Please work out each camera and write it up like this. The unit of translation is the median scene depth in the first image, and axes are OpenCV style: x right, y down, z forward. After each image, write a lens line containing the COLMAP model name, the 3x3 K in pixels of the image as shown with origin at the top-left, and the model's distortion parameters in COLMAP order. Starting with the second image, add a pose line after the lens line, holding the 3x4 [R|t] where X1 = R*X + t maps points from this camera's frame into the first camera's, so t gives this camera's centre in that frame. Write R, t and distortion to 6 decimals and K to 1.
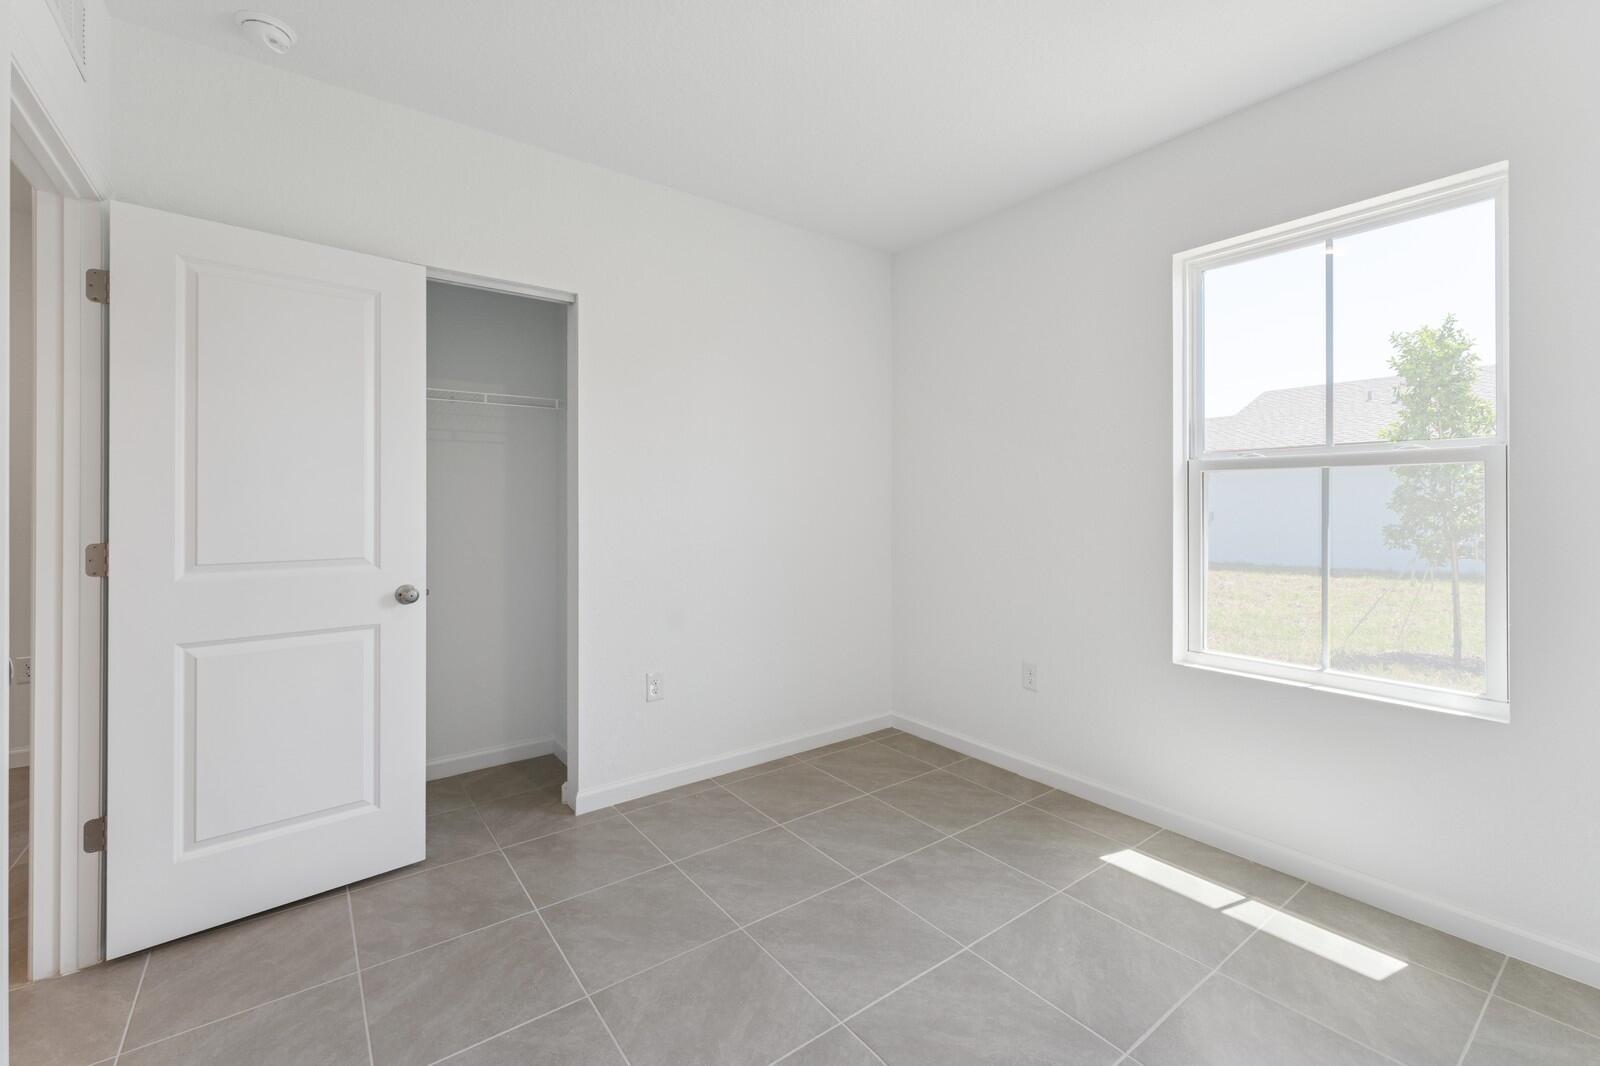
lens RADIAL K [[657.7, 0, 794.5], [0, 657.7, 507.8], [0, 0, 1]] dist [0.000446, -0.000013]
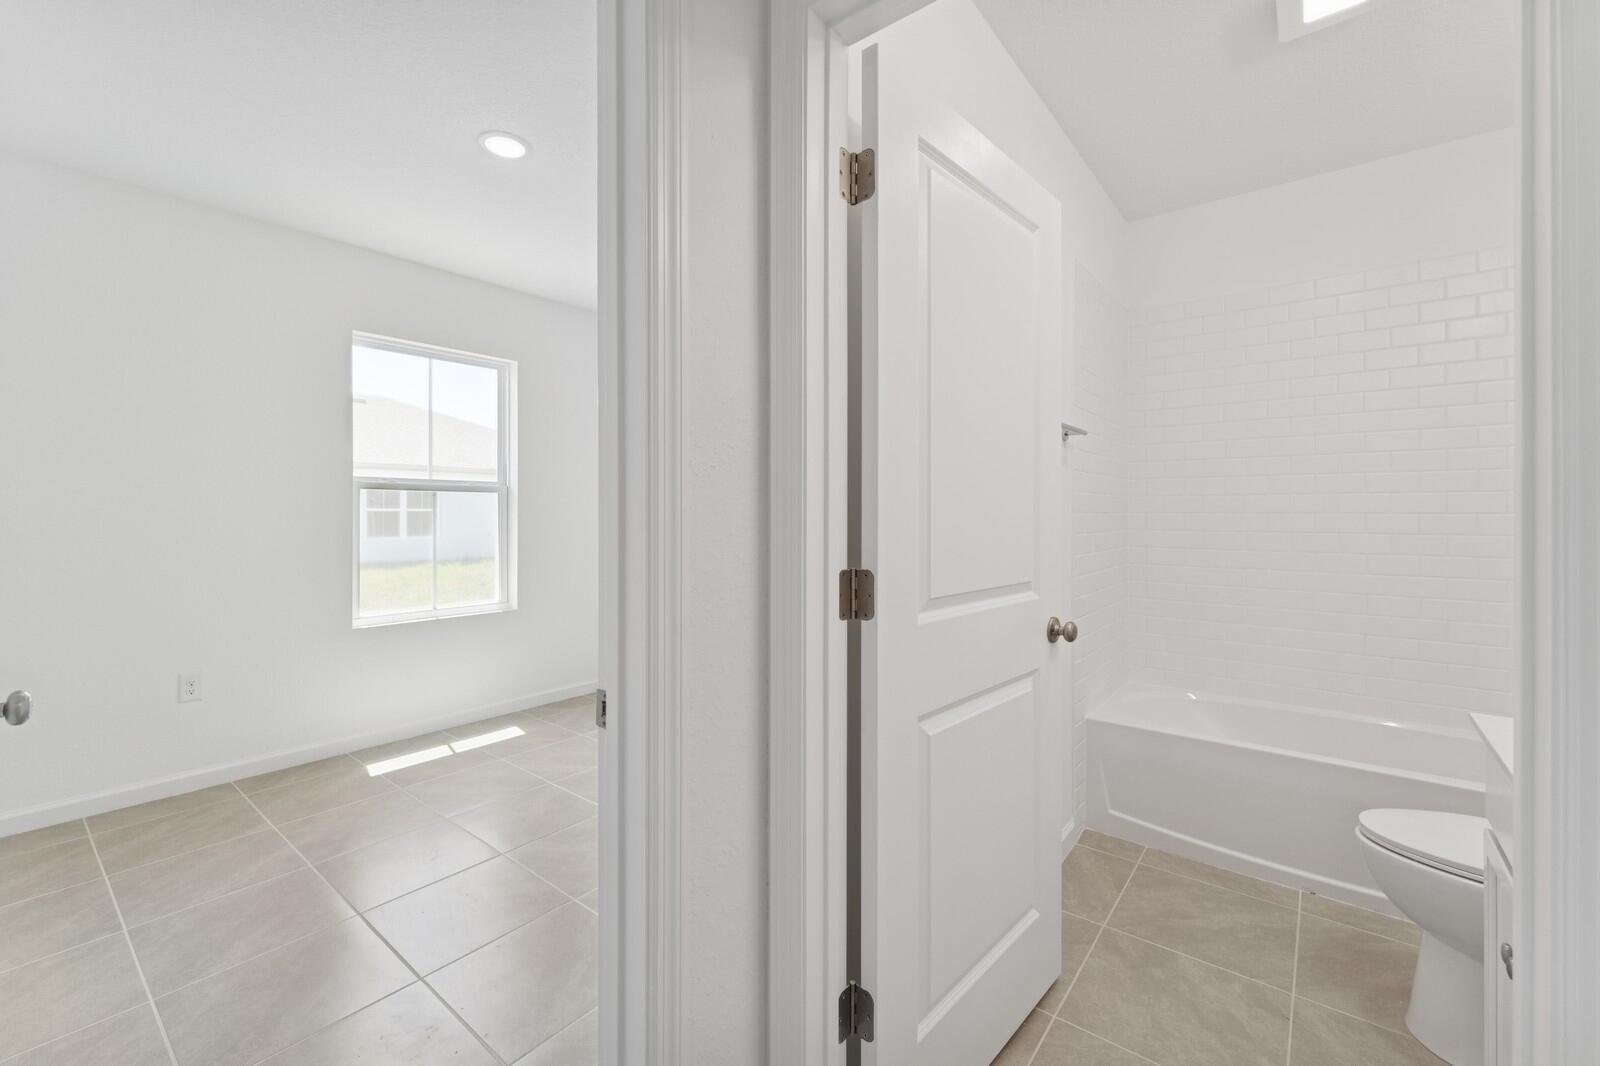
lens RADIAL K [[657.7, 0, 798.8], [0, 657.7, 521.7], [0, 0, 1]] dist [0.000446, -0.000013]
pose [[-0.254628, -0.003456, 0.967033, -0.977138], [-0.001829, 0.999994, 0.003092, 0.008976], [-0.967037, -0.000982, -0.254633, 0.456586]]
